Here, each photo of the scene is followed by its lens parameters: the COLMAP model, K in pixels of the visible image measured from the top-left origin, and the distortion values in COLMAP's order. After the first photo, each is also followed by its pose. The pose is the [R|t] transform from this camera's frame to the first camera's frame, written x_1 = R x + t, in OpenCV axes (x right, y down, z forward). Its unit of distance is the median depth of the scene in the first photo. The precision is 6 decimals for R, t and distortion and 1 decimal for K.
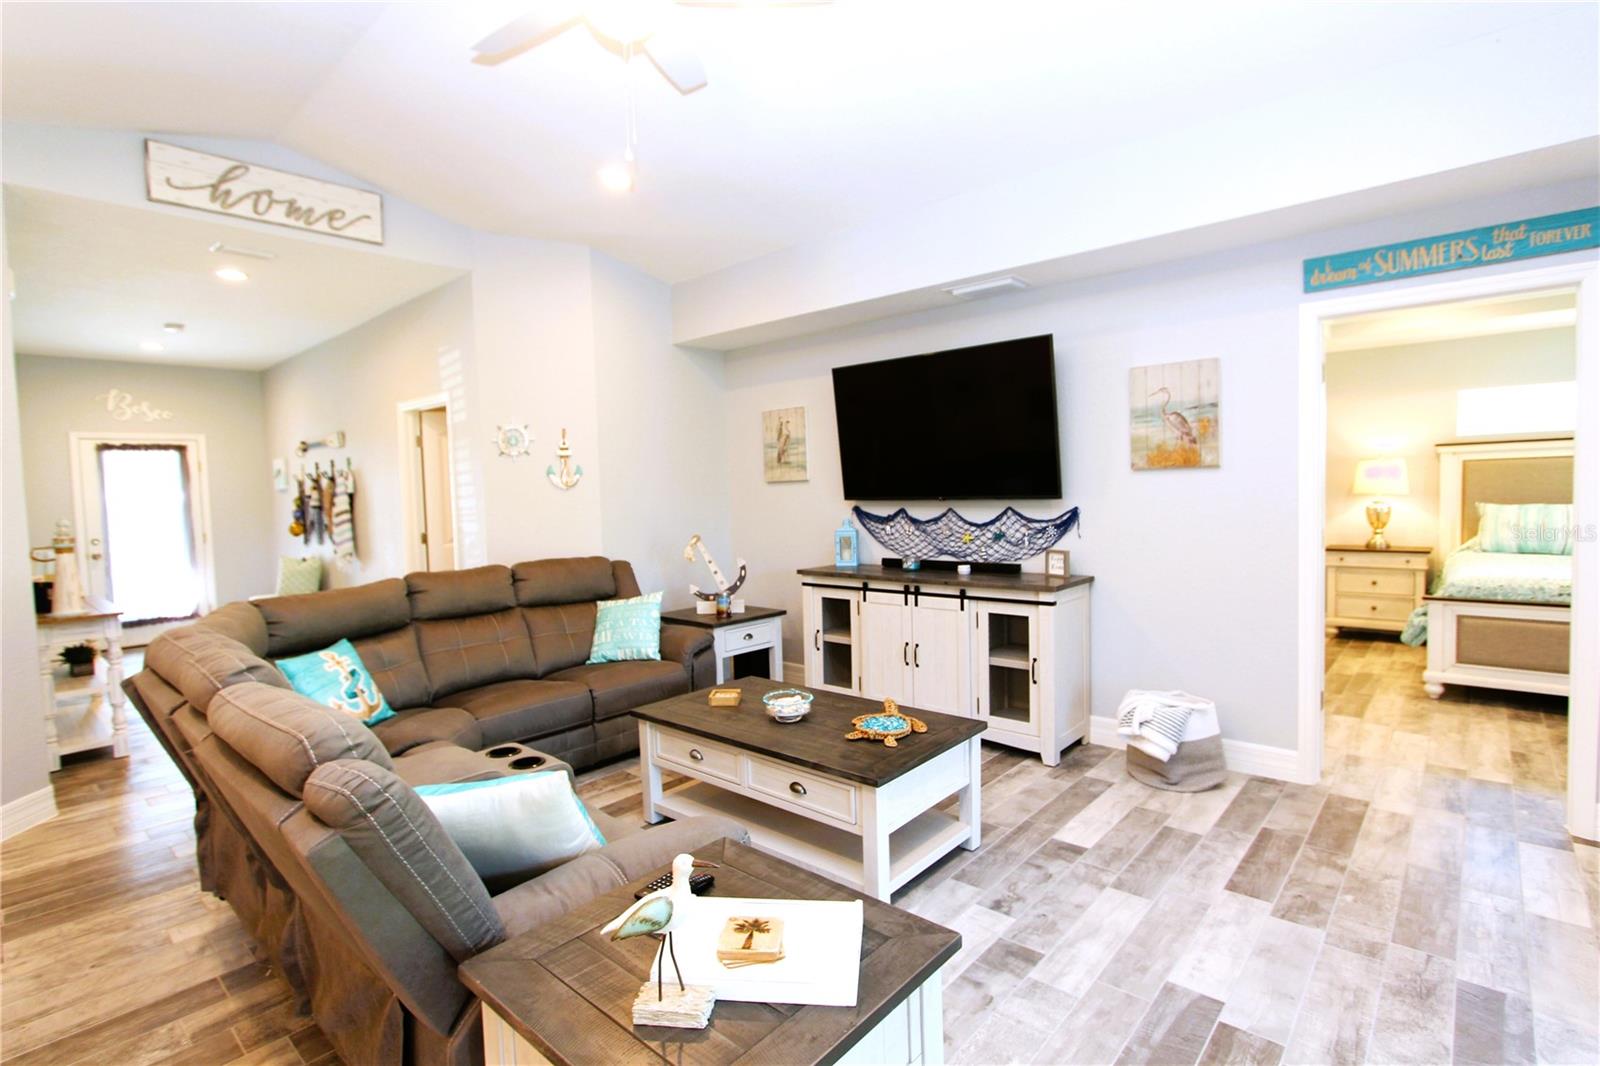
lens RADIAL K [[767.2, 0, 805.1], [0, 767.2, 523.9], [0, 0, 1]] dist [-0.012440, 0.000917]
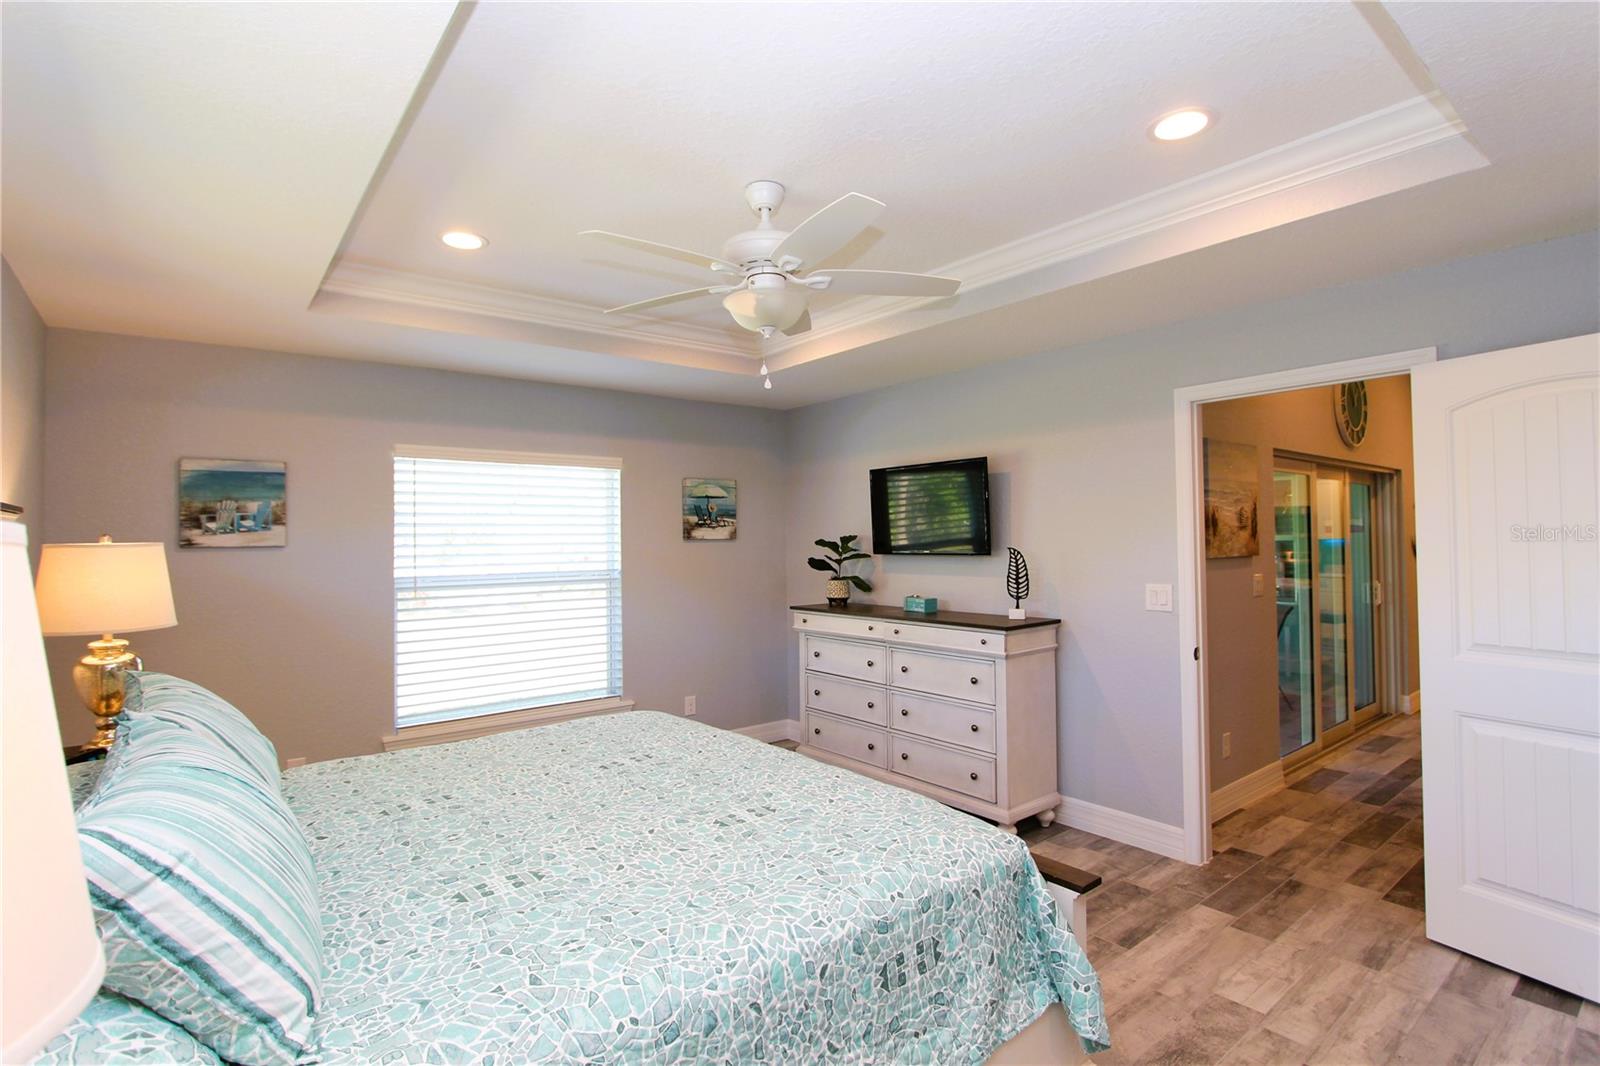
lens RADIAL K [[767.2, 0, 805.1], [0, 767.2, 523.9], [0, 0, 1]] dist [-0.012440, 0.000917]
pose [[-0.985625, 0.046183, 0.162514, 0.676290], [0.050393, 0.998490, 0.021875, -0.085040], [-0.161259, 0.029750, -0.986464, 1.080668]]
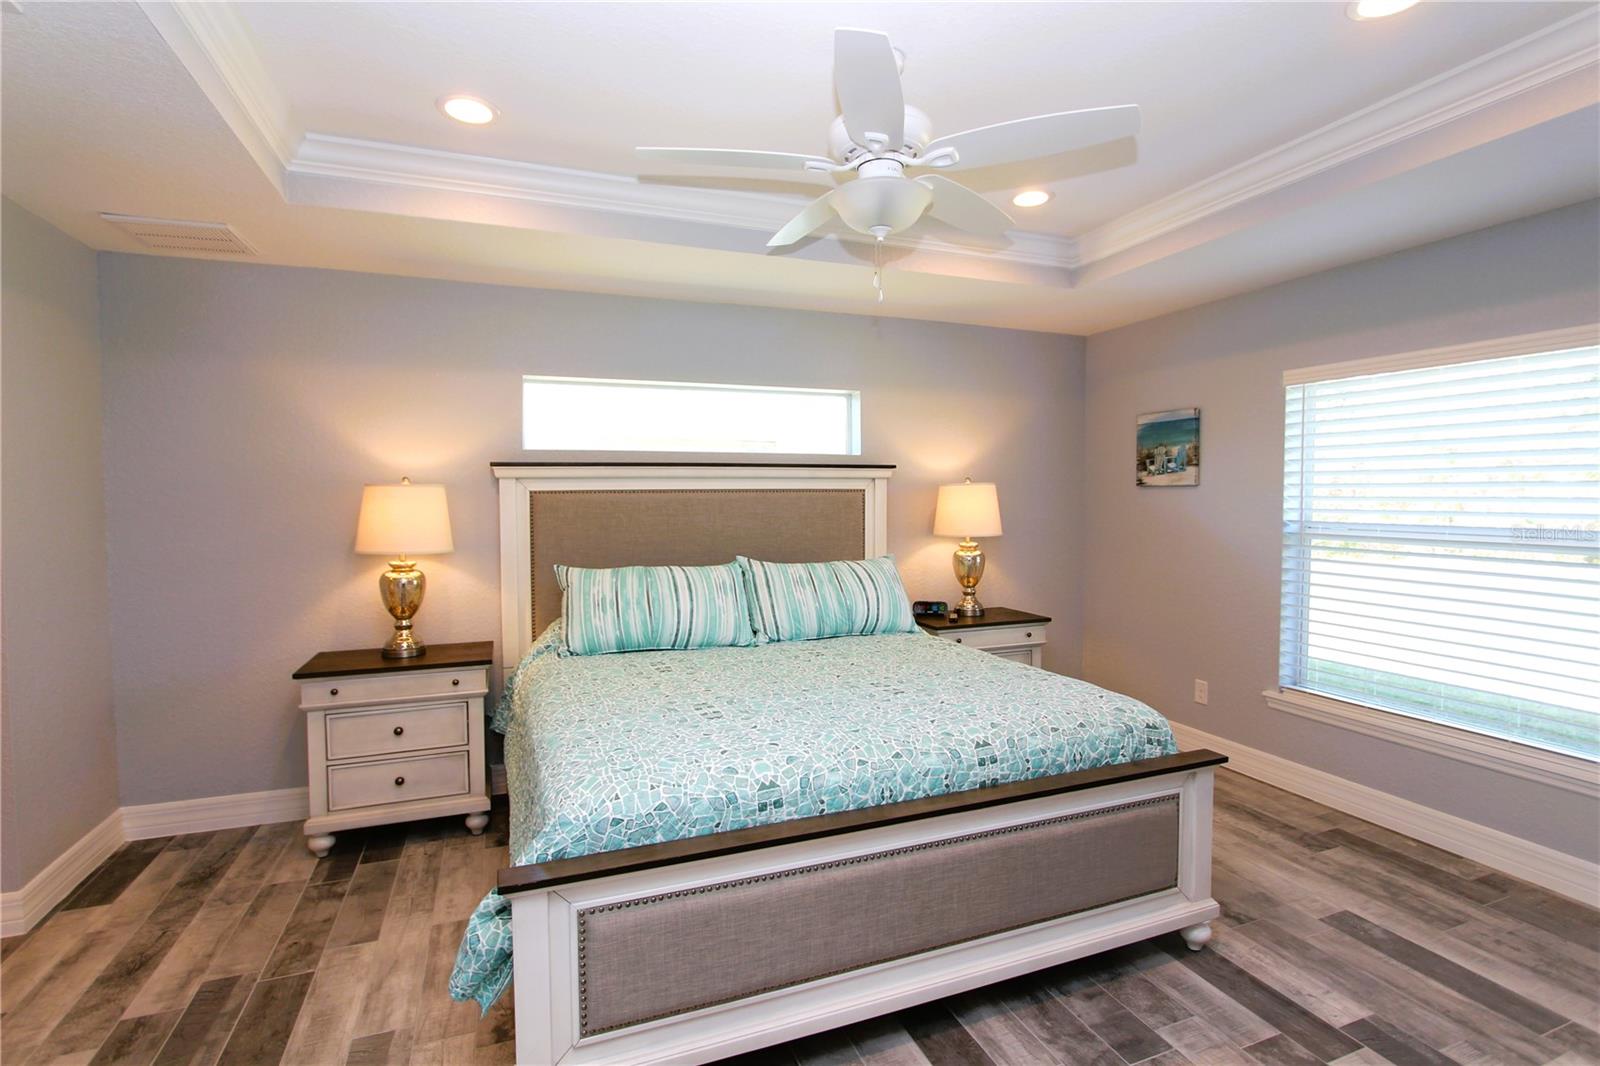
lens RADIAL K [[767.2, 0, 805.1], [0, 767.2, 523.9], [0, 0, 1]] dist [-0.012440, 0.000917]
pose [[0.450827, -0.009545, 0.892561, 0.433788], [0.032701, 0.999448, -0.005829, -0.048165], [-0.892012, 0.031816, 0.450890, 0.548062]]
